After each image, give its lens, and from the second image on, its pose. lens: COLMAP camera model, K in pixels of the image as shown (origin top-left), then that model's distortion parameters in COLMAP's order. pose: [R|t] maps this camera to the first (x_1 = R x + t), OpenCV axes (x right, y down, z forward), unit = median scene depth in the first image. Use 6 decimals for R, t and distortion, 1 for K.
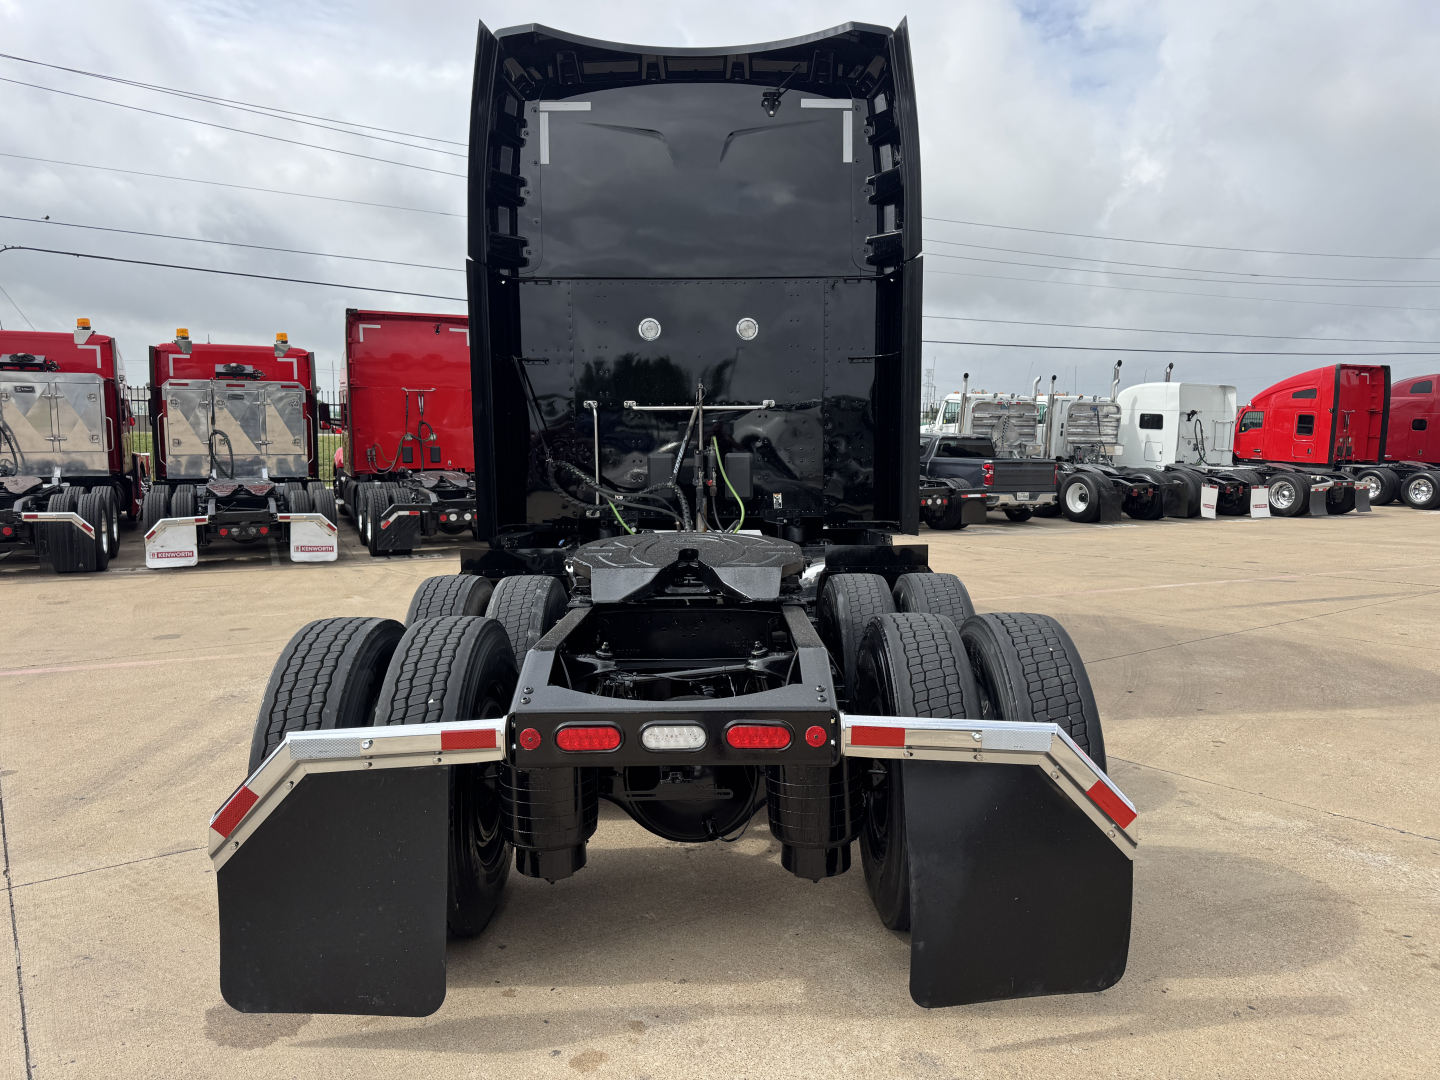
lens RADIAL K [[1015.8, 0, 722.6], [0, 1015.8, 552.8], [0, 0, 1]] dist [0.024199, -0.030433]
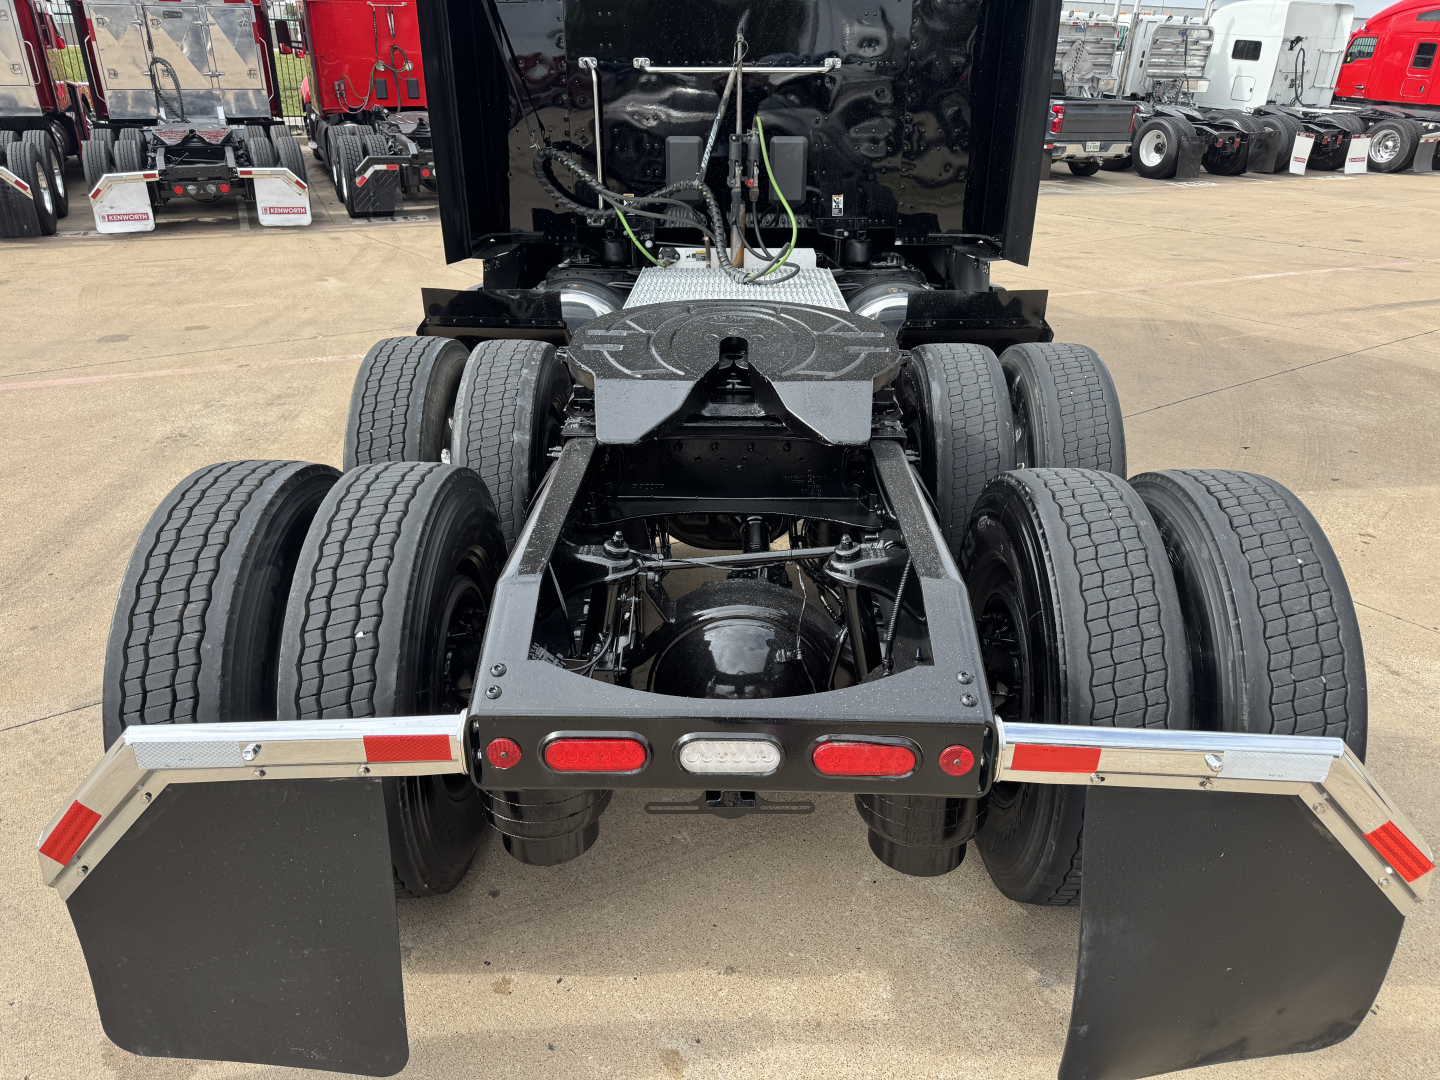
lens RADIAL K [[1015.8, 0, 715.2], [0, 1015.8, 559.5], [0, 0, 1]] dist [0.024199, -0.030433]
pose [[0.999721, 0.017255, -0.016151, -0.029323], [-0.010717, 0.940029, 0.340926, -0.087883], [0.021065, -0.340658, 0.939951, 0.266088]]
